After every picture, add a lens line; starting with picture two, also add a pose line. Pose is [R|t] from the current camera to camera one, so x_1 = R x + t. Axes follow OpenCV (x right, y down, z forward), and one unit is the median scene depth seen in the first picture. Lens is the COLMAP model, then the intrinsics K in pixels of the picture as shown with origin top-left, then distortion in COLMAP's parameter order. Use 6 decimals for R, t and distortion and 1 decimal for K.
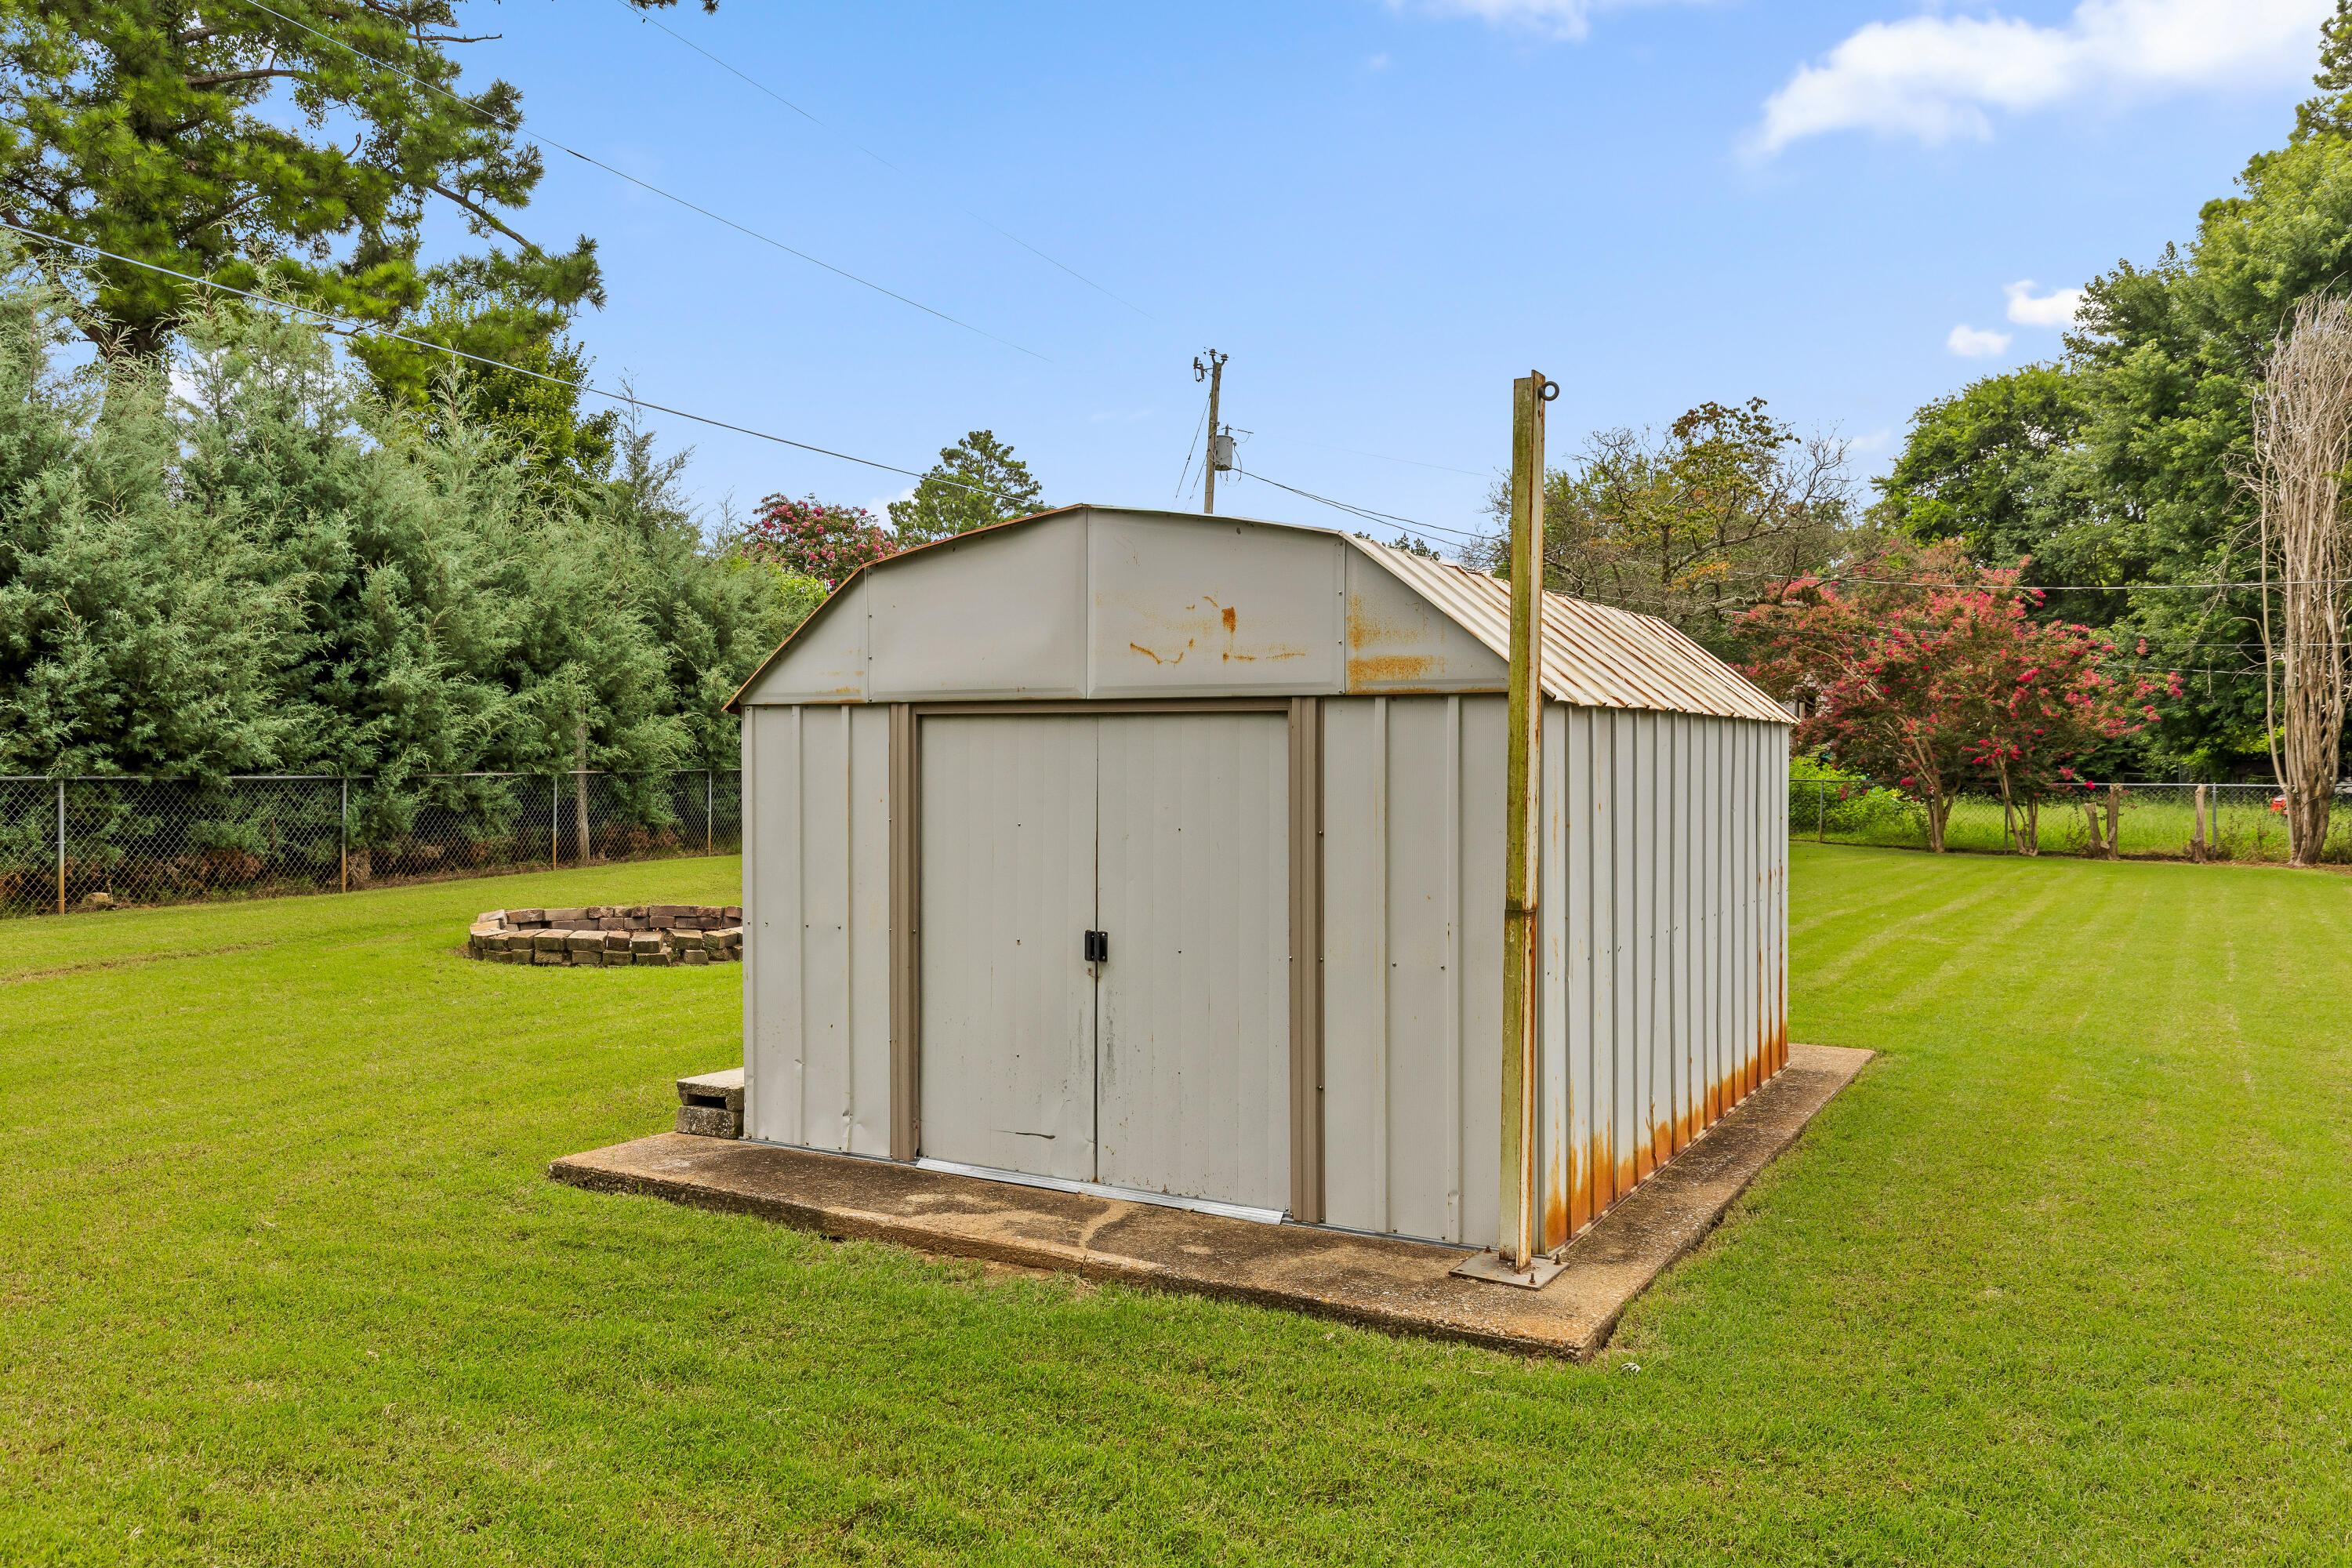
lens RADIAL K [[1771.4, 0, 1176.0], [0, 1771.4, 784.0], [0, 0, 1]] dist [-0.003679, 0.003020]
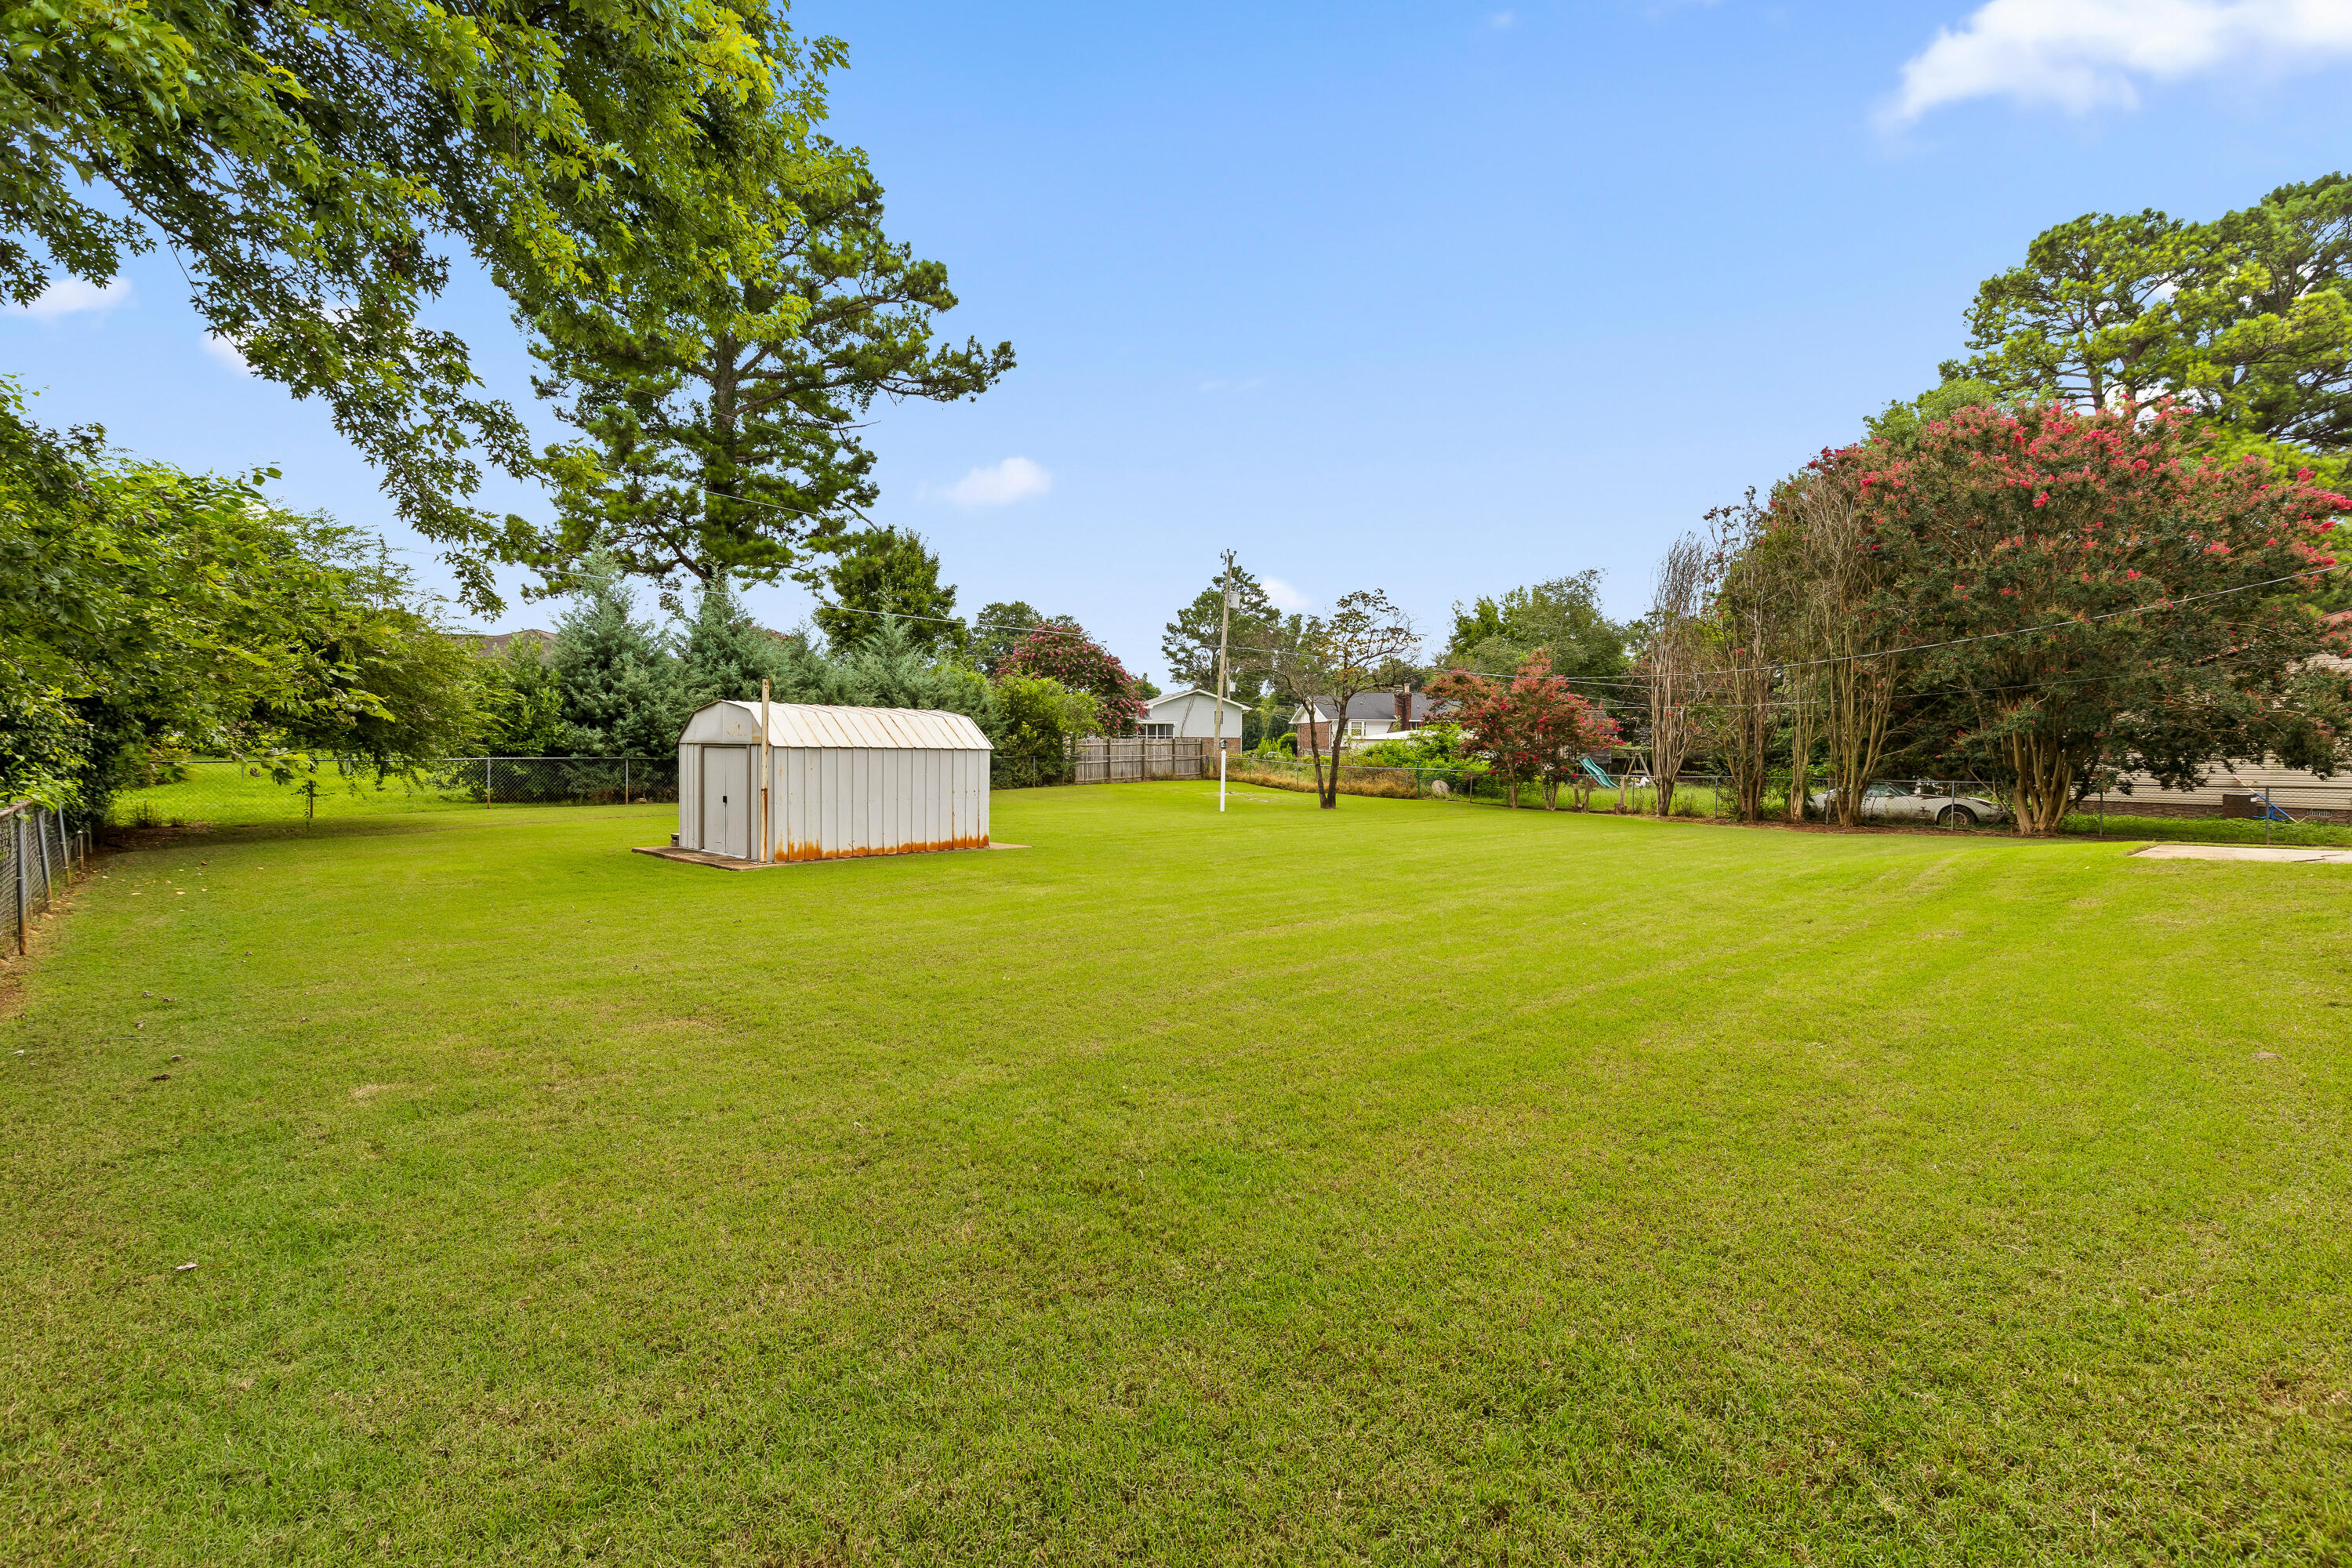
lens RADIAL K [[1083.2, 0, 1170.1], [0, 1083.2, 794.2], [0, 0, 1]] dist [0.002571, 0.000133]
pose [[0.974778, 0.020906, -0.222197, 0.342484], [-0.015802, 0.999569, 0.024723, -0.001294], [0.222618, -0.020589, 0.974688, -0.291942]]
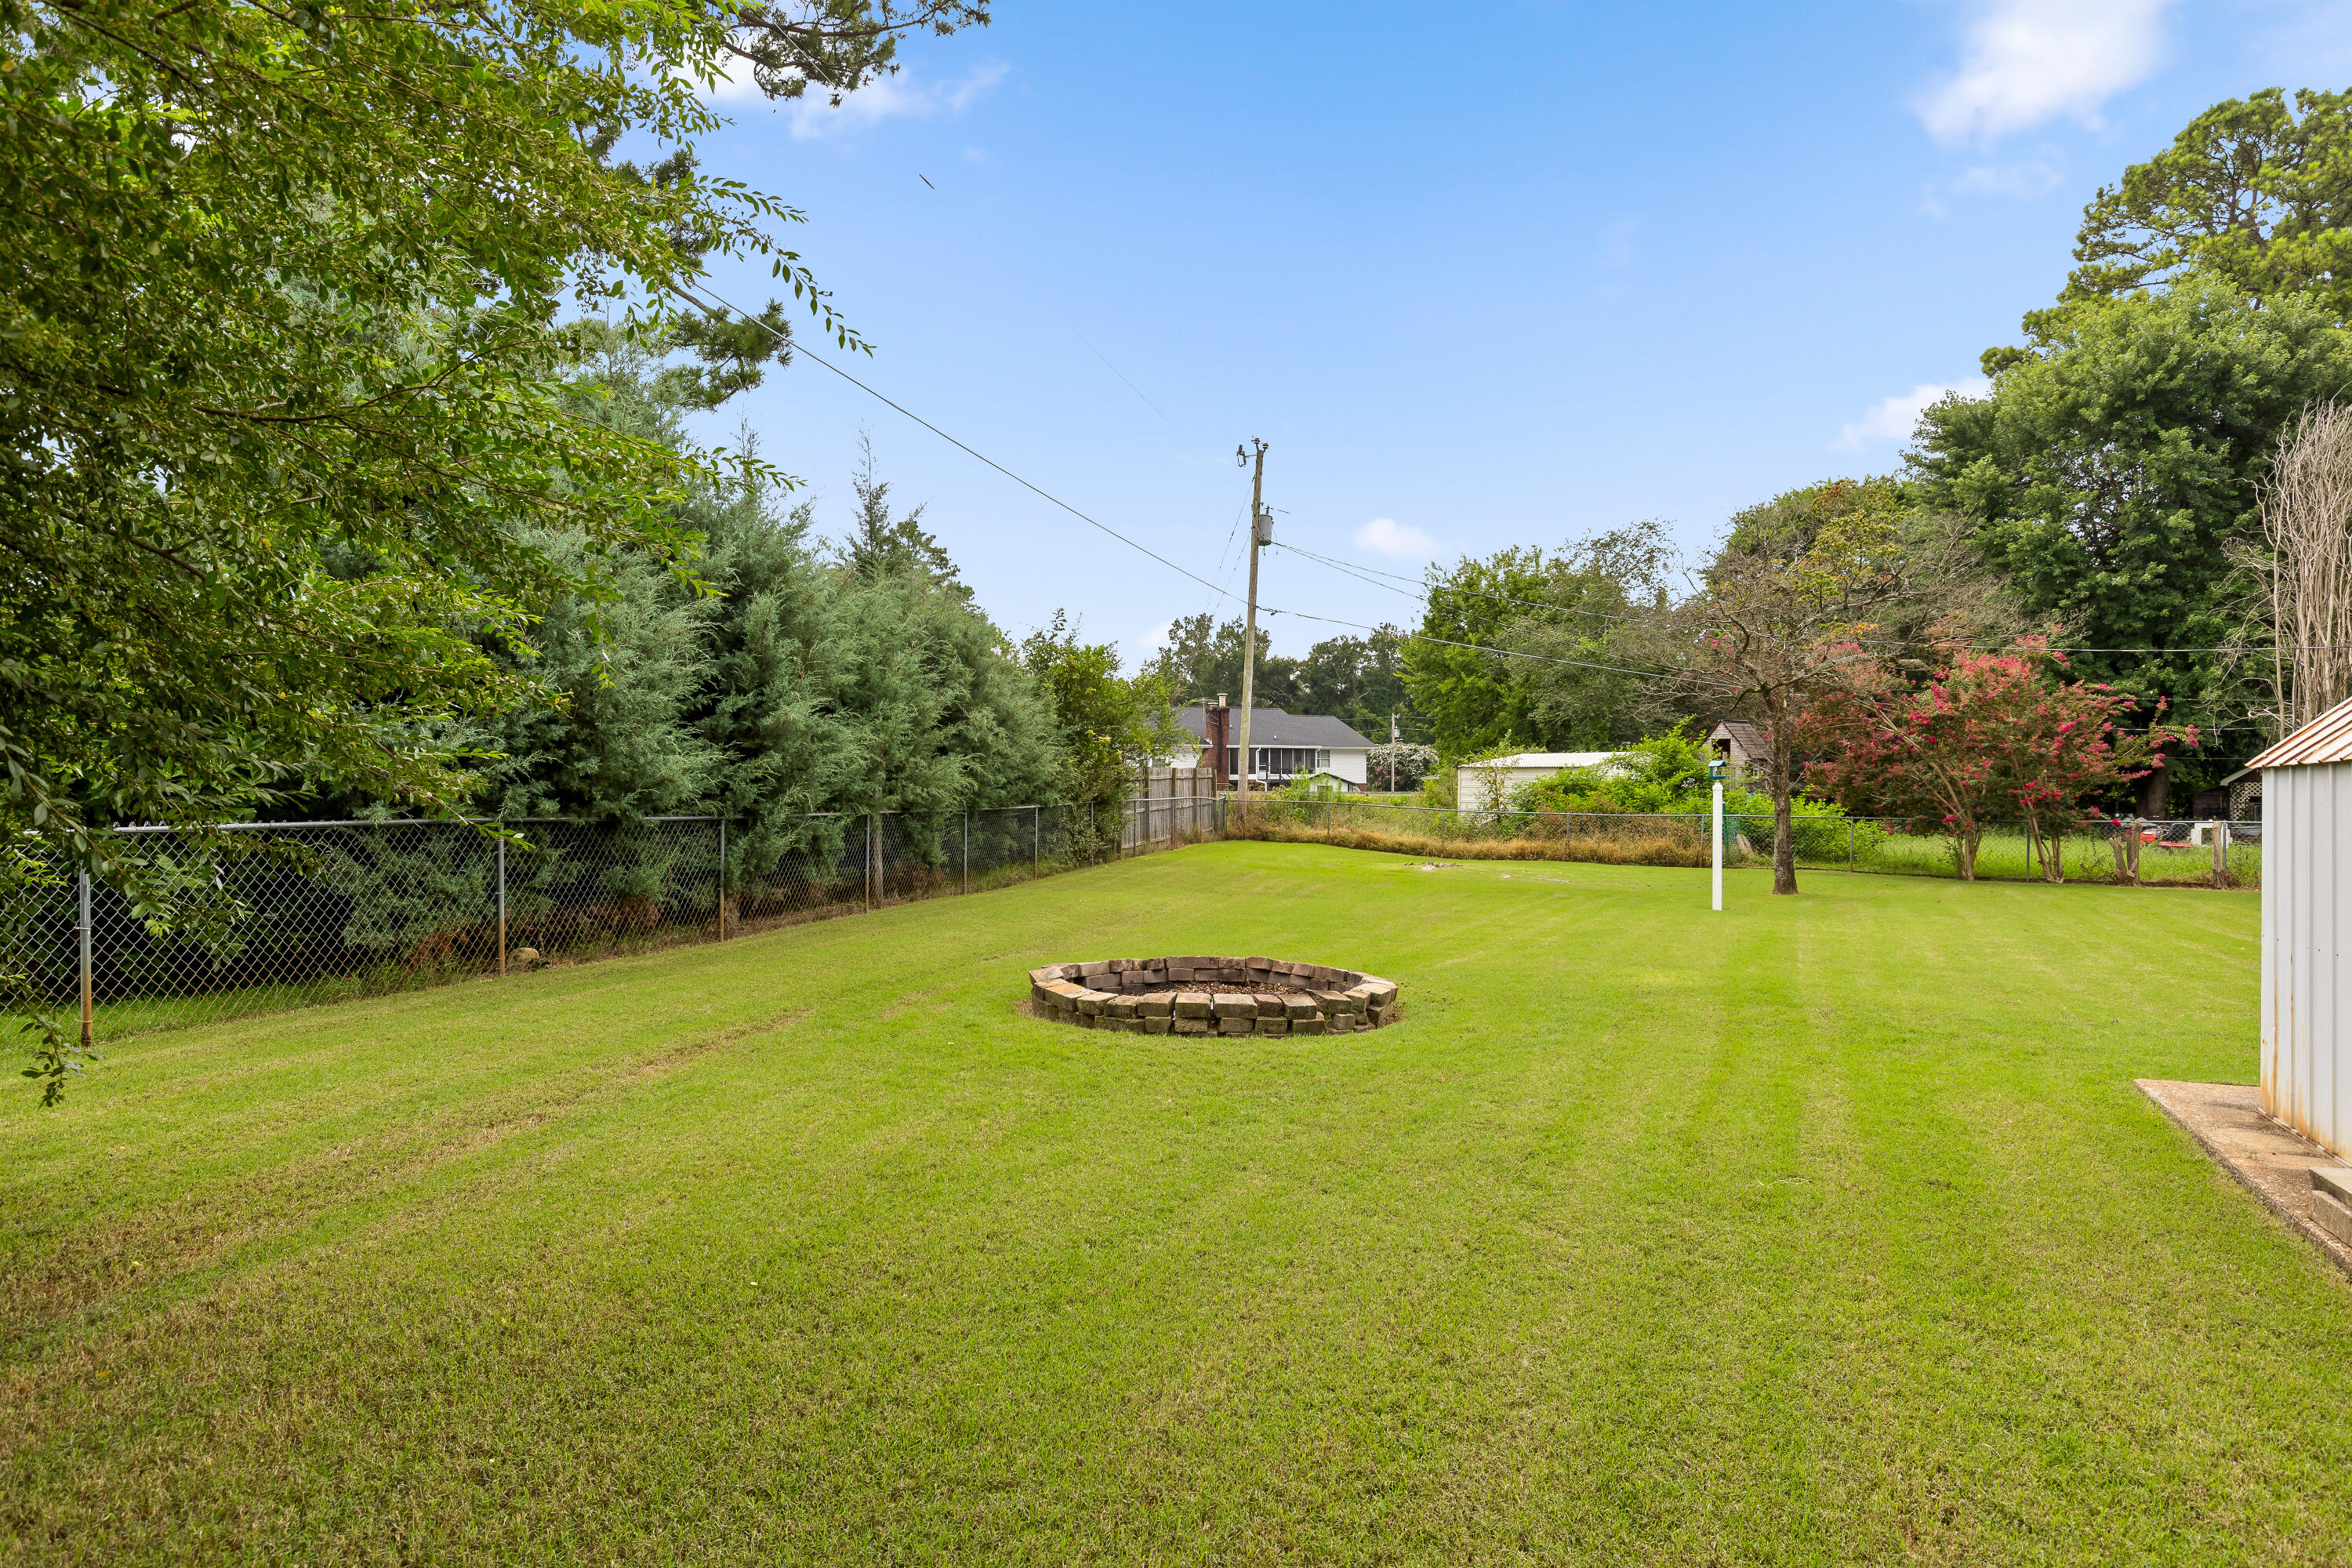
lens RADIAL K [[1431.3, 0, 1172.0], [0, 1431.3, 827.6], [0, 0, 1]] dist [0.004140, -0.001560]
pose [[0.993986, -0.001404, 0.109494, -0.198884], [0.000711, 0.999980, 0.006362, -0.002082], [-0.109501, -0.006246, 0.993967, 0.134669]]
